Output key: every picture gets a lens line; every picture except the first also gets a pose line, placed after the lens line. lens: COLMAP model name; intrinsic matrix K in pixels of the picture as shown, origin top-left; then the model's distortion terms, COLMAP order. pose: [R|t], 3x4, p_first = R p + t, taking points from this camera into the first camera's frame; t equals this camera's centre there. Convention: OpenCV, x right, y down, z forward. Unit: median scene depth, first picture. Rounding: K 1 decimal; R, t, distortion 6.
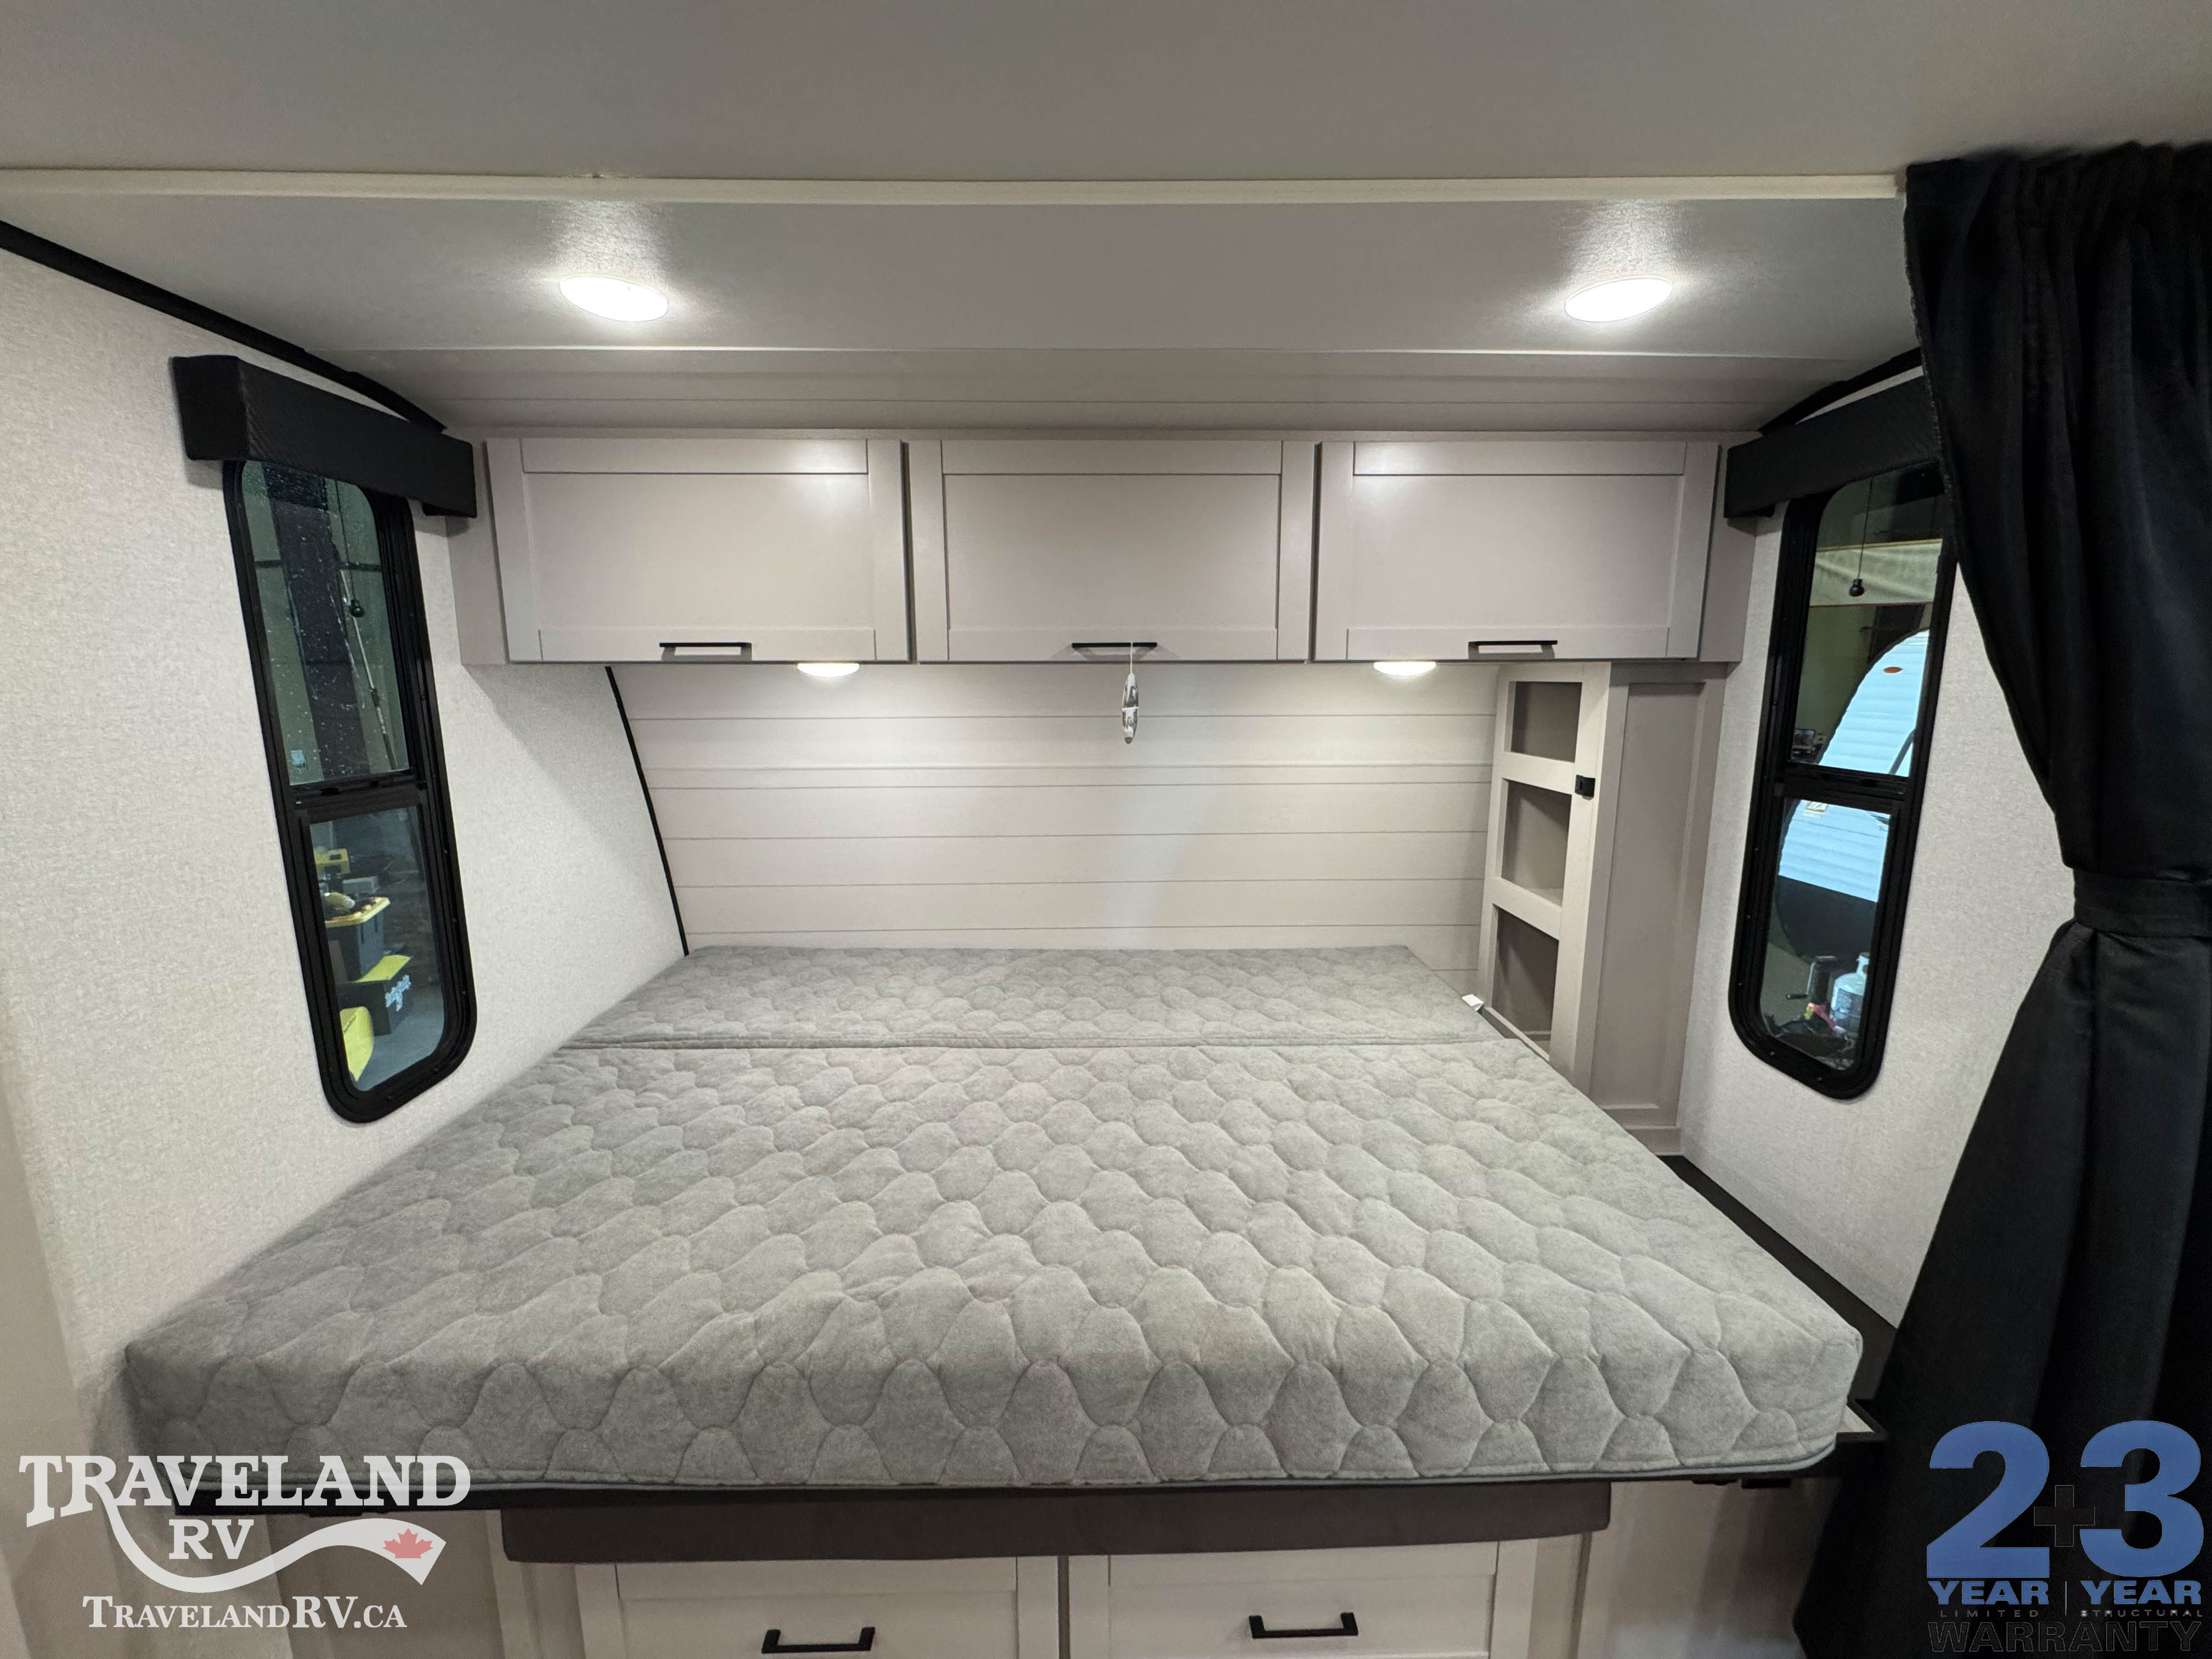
lens RADIAL K [[873.7, 0, 1133.3], [0, 873.7, 828.3], [0, 0, 1]] dist [-0.002445, -0.000119]
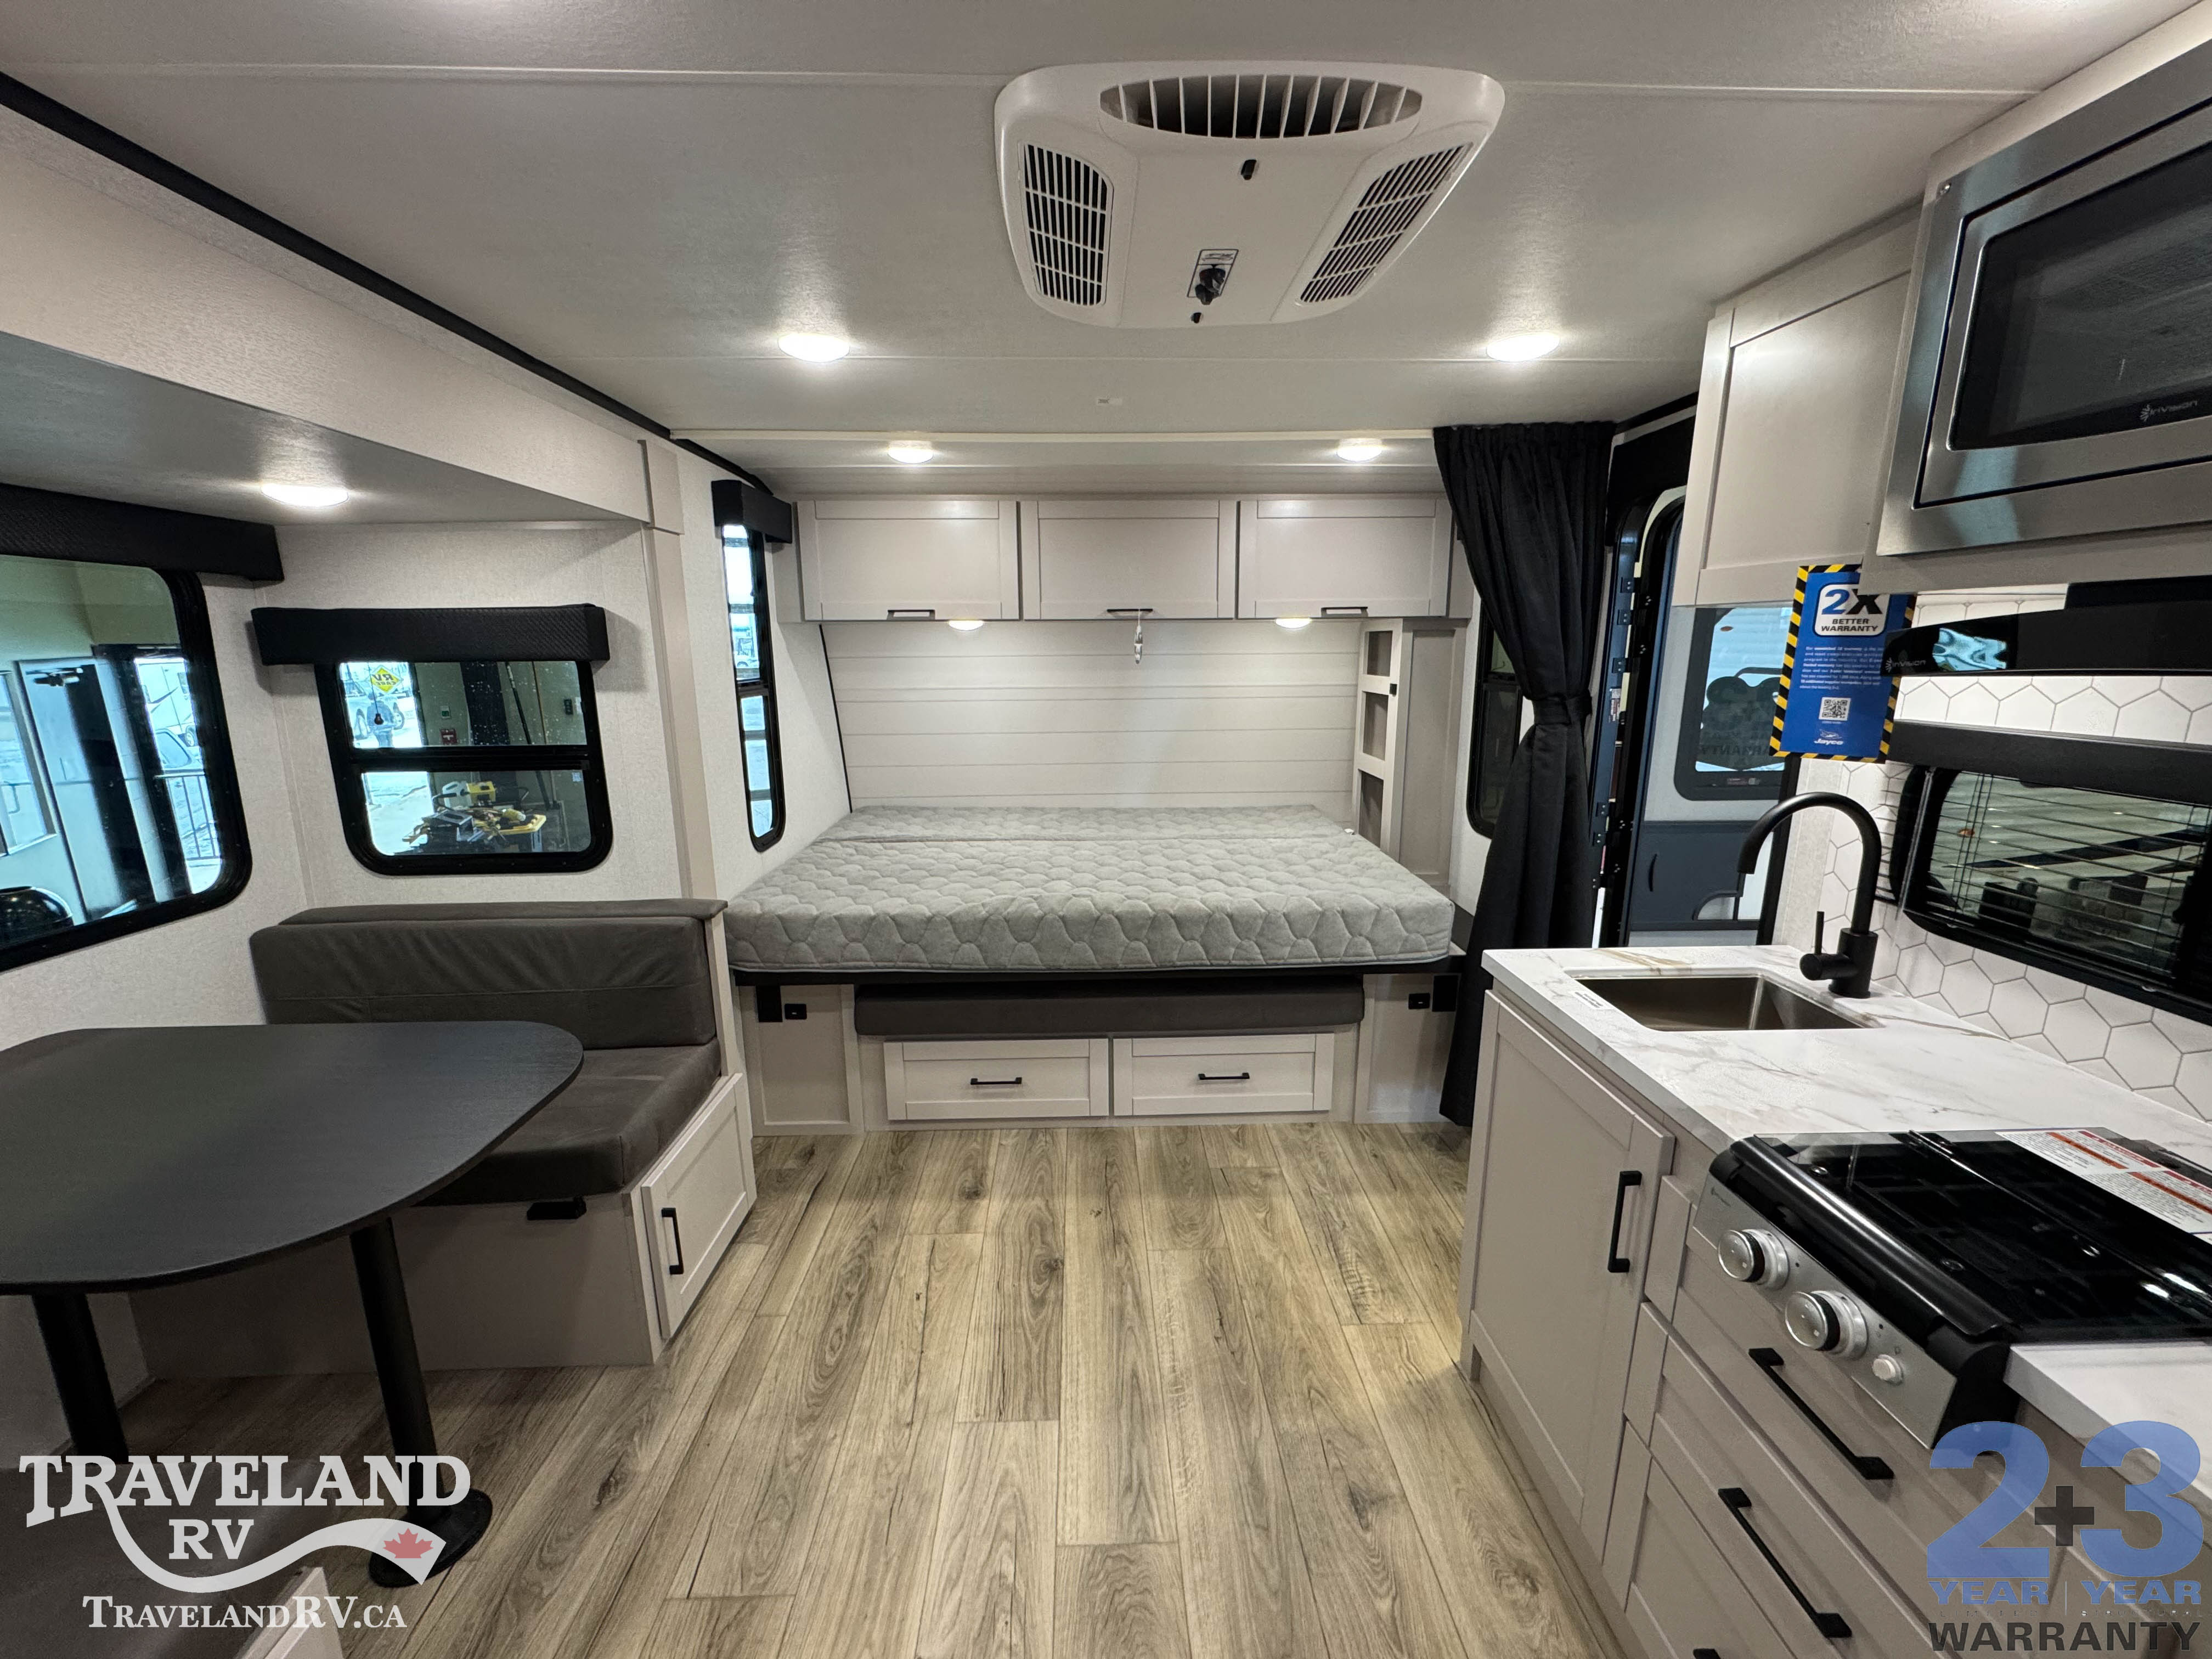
lens RADIAL K [[885.8, 0, 1129.2], [0, 885.8, 833.6], [0, 0, 1]] dist [0.000605, 0.000011]
pose [[0.999982, -0.004655, 0.003737, -0.038455], [0.004516, 0.999325, 0.036448, 0.233714], [-0.003904, -0.036431, 0.999329, -1.071953]]
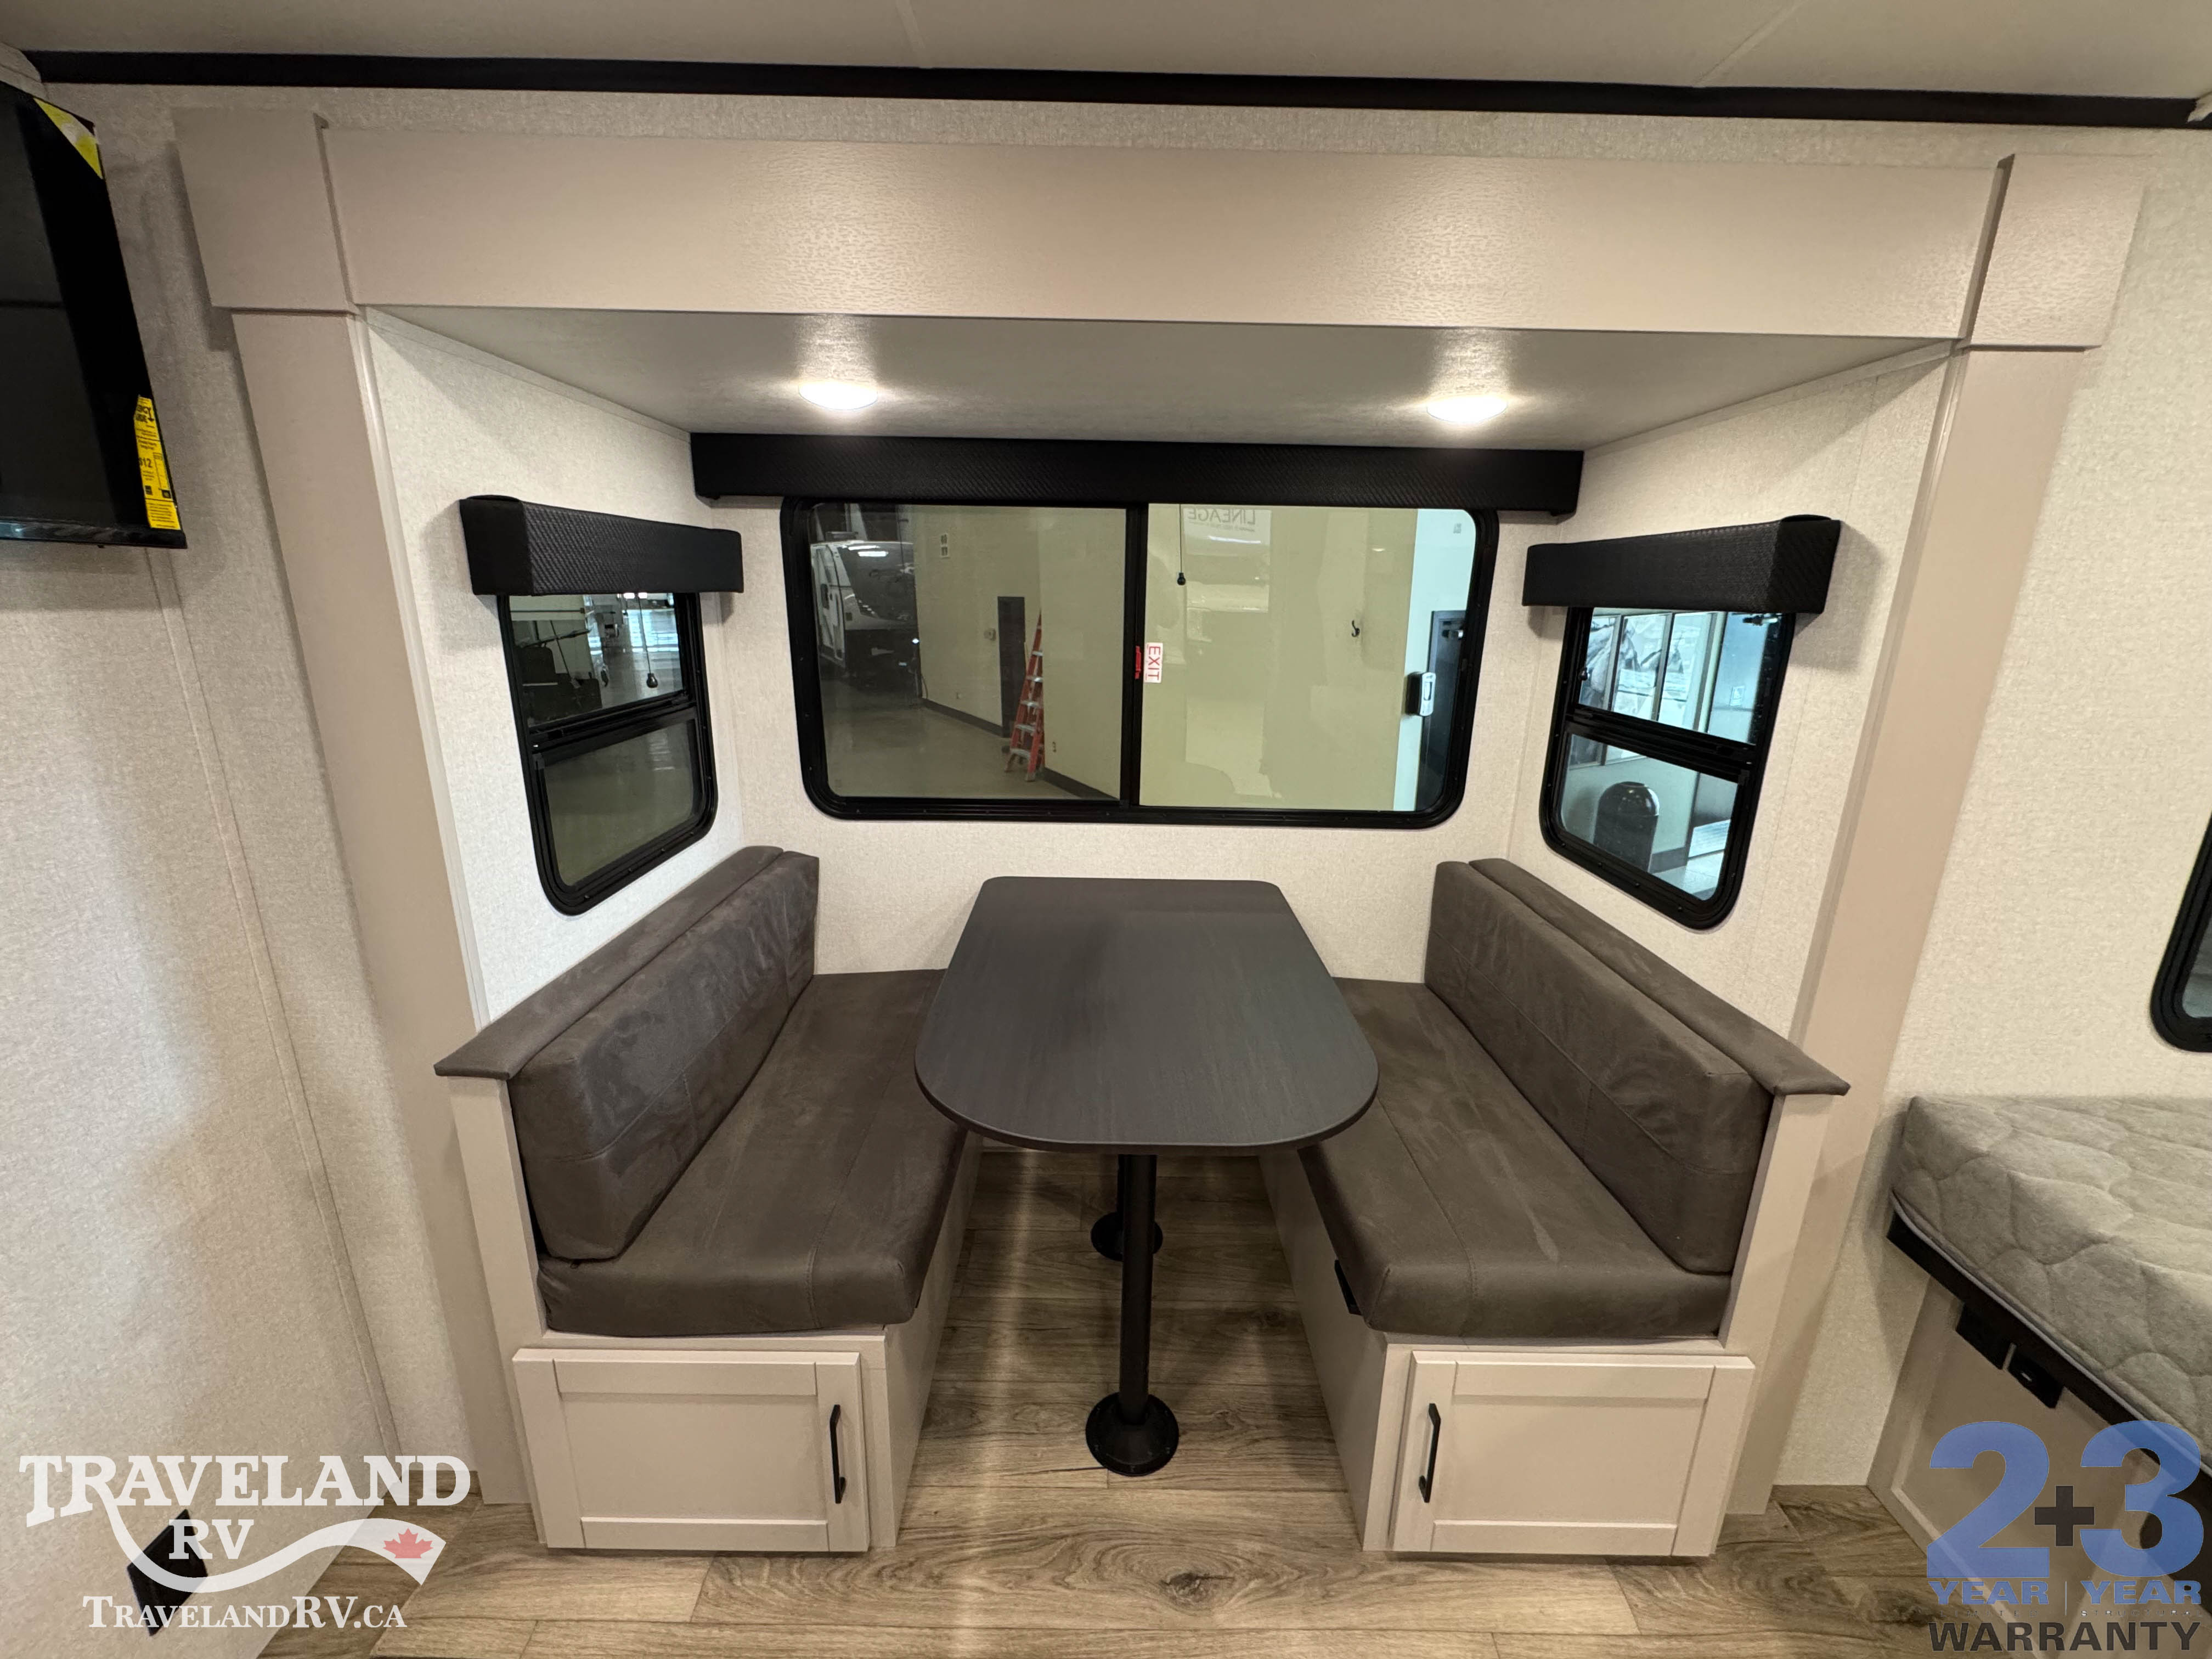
lens RADIAL K [[884.2, 0, 1106.0], [0, 884.2, 829.5], [0, 0, 1]] dist [-0.002553, 0.000288]
pose [[-0.047334, 0.263416, -0.963520, 0.013372], [-0.182237, 0.946135, 0.267616, 0.080747], [0.982115, 0.188256, 0.003220, -0.167899]]
